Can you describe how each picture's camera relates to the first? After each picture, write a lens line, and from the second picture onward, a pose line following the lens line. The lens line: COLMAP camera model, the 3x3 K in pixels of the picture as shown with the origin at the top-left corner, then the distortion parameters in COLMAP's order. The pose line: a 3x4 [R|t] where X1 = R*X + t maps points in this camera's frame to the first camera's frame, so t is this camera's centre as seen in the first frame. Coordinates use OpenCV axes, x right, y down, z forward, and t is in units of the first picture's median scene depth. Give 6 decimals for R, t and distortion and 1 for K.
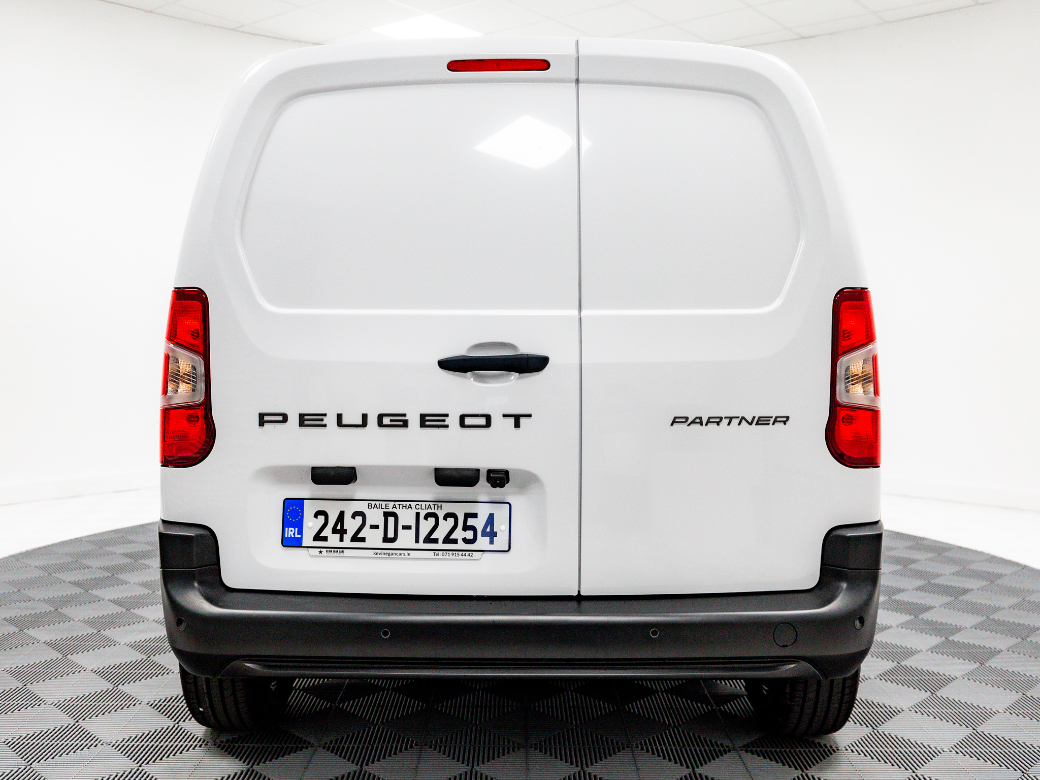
lens RADIAL K [[907.4, 0, 520.0], [0, 907.4, 390.0], [0, 0, 1]] dist [0.048766, 0.003001]
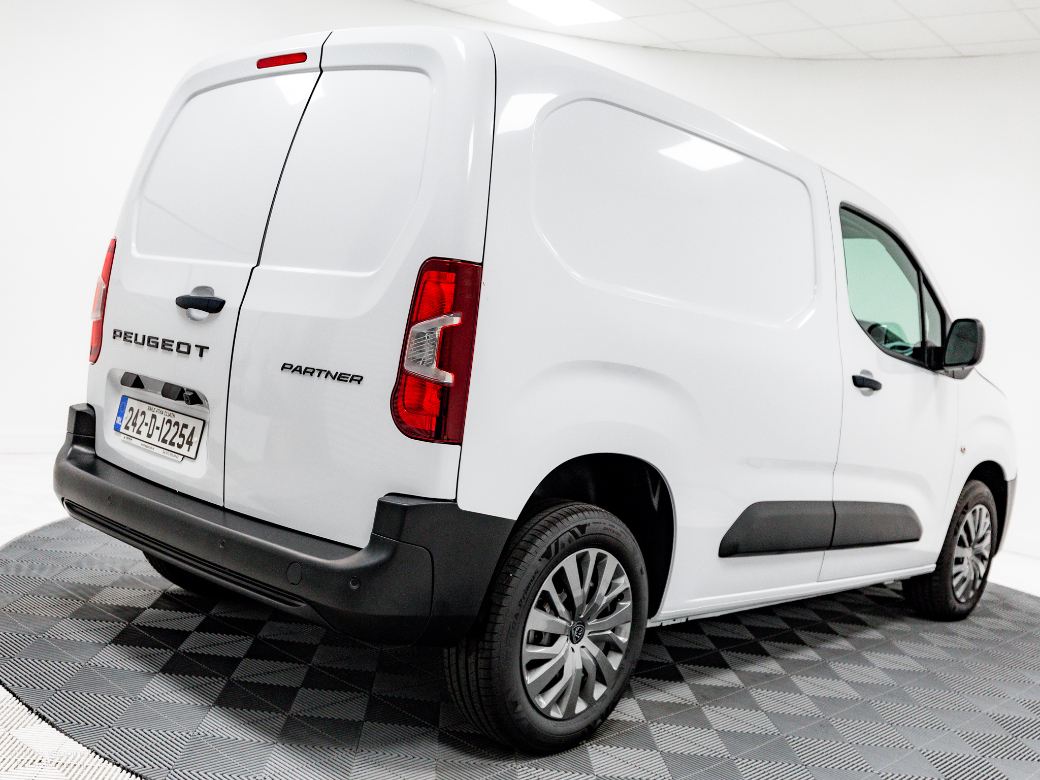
lens RADIAL K [[970.7, 0, 520.0], [0, 970.7, 390.0], [0, 0, 1]] dist [0.116563, 0.000178]
pose [[0.754571, 0.127294, -0.643754, 1.141163], [-0.154697, 0.987863, 0.014010, 0.000658], [0.637723, 0.089015, 0.765105, 0.263588]]
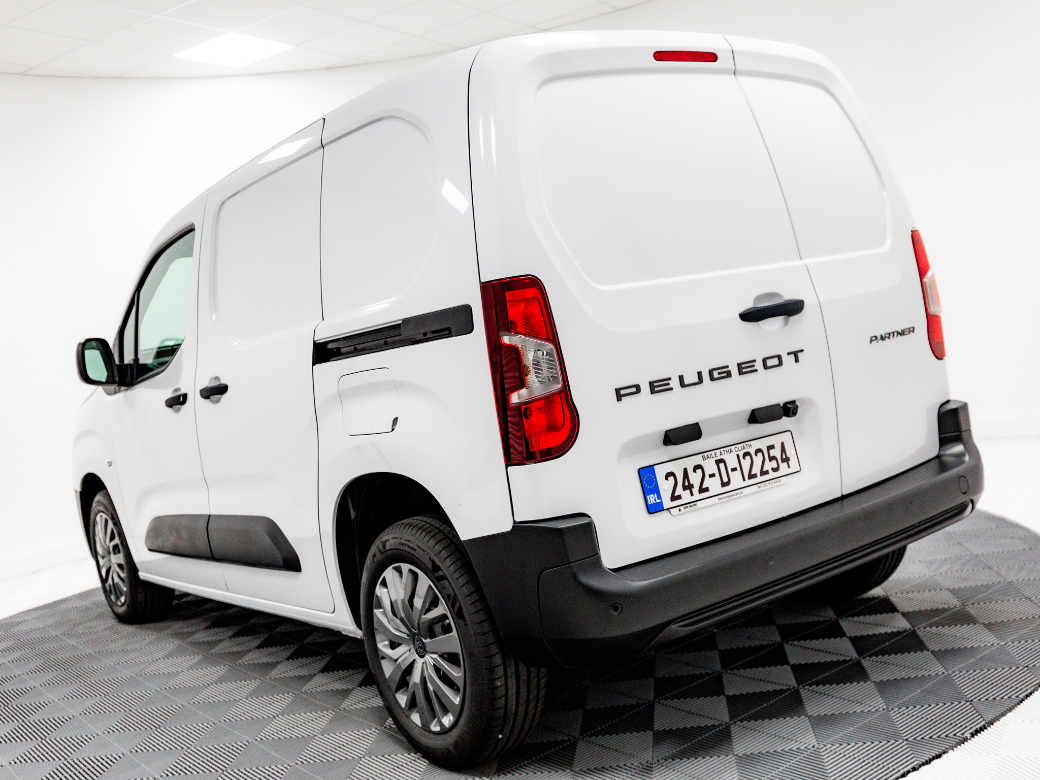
lens RADIAL K [[1069.2, 0, 520.0], [0, 1069.2, 390.0], [0, 0, 1]] dist [0.104619, 0.004815]
pose [[0.772148, -0.156920, 0.615763, -1.110197], [0.190109, 0.981692, 0.011783, -0.007612], [-0.606339, 0.107964, 0.787843, 0.123901]]
